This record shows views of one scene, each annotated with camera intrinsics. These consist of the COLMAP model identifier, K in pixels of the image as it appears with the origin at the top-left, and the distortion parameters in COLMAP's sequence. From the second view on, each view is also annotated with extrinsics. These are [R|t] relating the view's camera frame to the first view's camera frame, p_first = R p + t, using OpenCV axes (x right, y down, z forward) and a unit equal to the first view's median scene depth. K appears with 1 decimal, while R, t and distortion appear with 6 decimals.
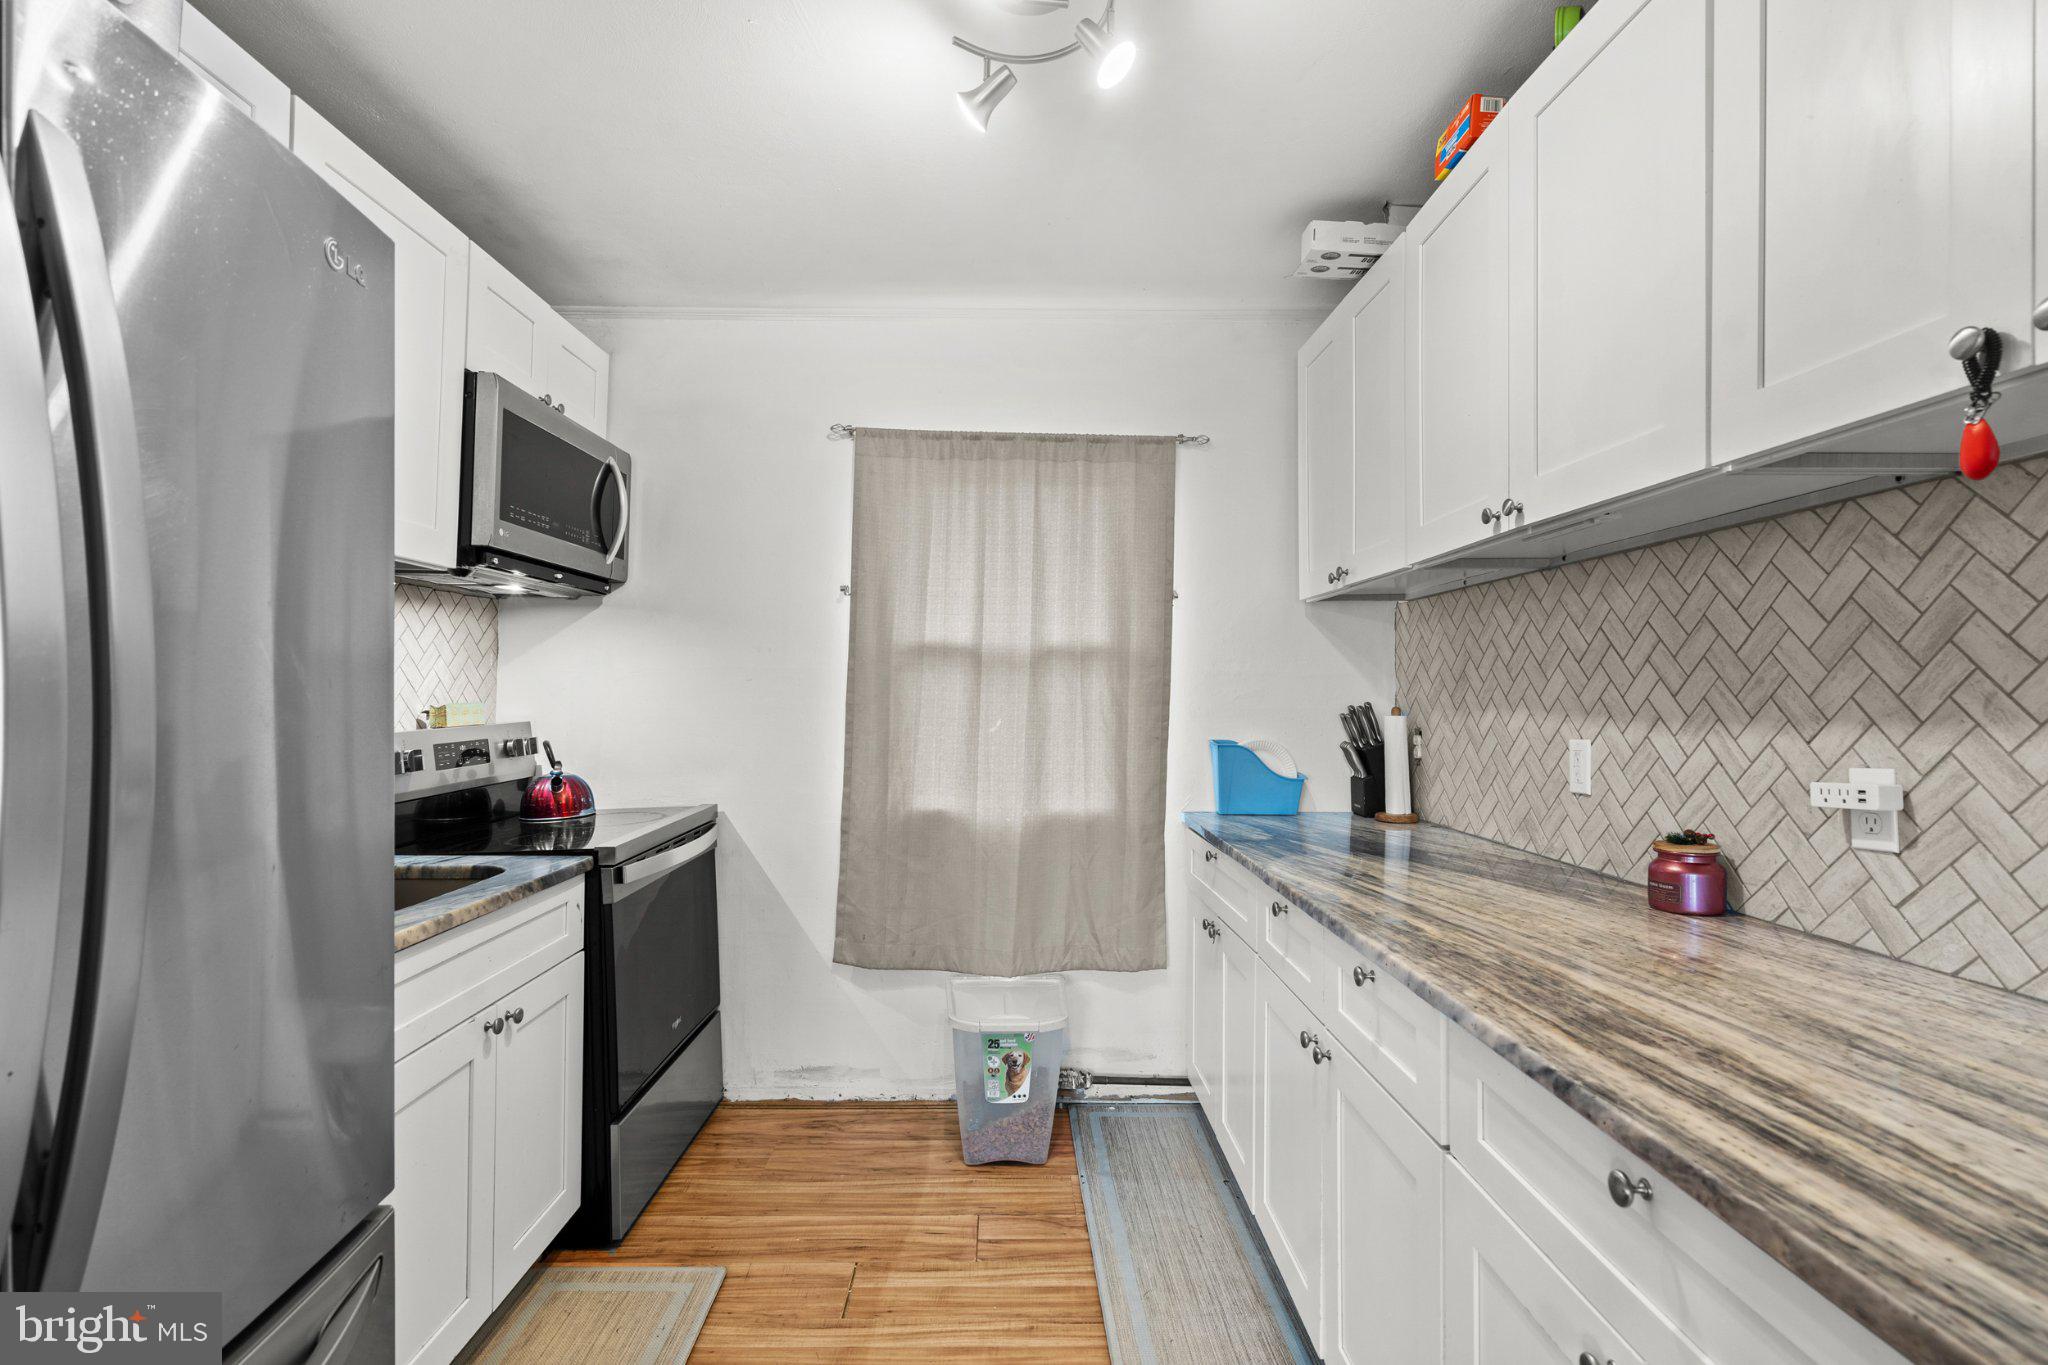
lens RADIAL K [[951.5, 0, 1031.5], [0, 951.5, 684.3], [0, 0, 1]] dist [-0.002081, -0.000860]
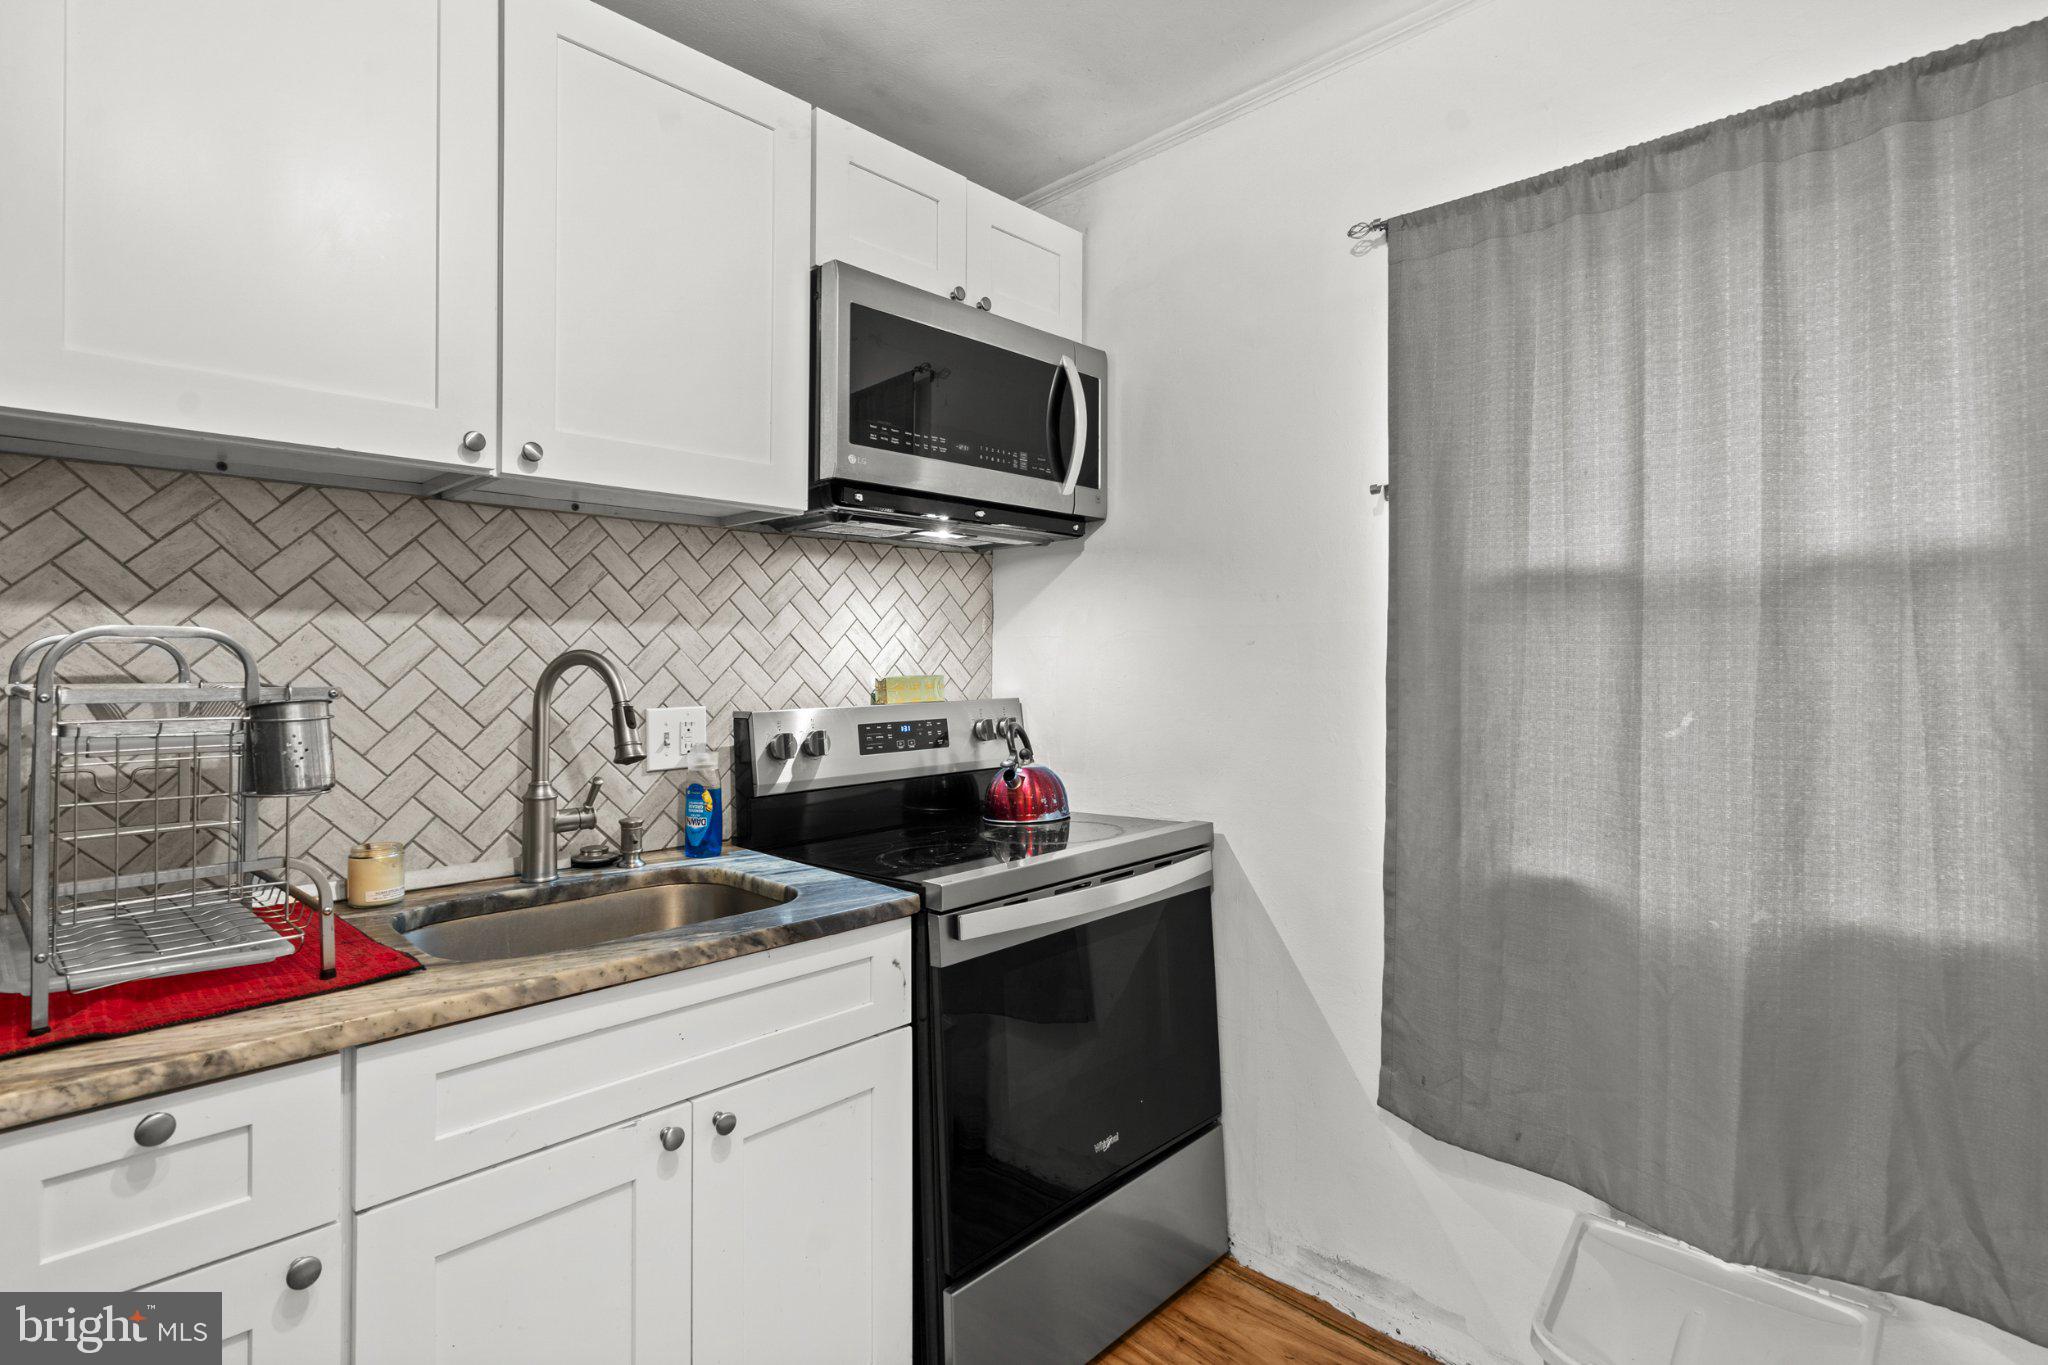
lens RADIAL K [[951.5, 0, 1046.6], [0, 951.5, 632.8], [0, 0, 1]] dist [-0.002081, -0.000860]
pose [[0.700634, -0.027158, -0.713004, 0.084677], [0.010887, 0.999566, -0.027375, 0.005234], [0.713438, 0.011417, 0.700626, 0.424314]]
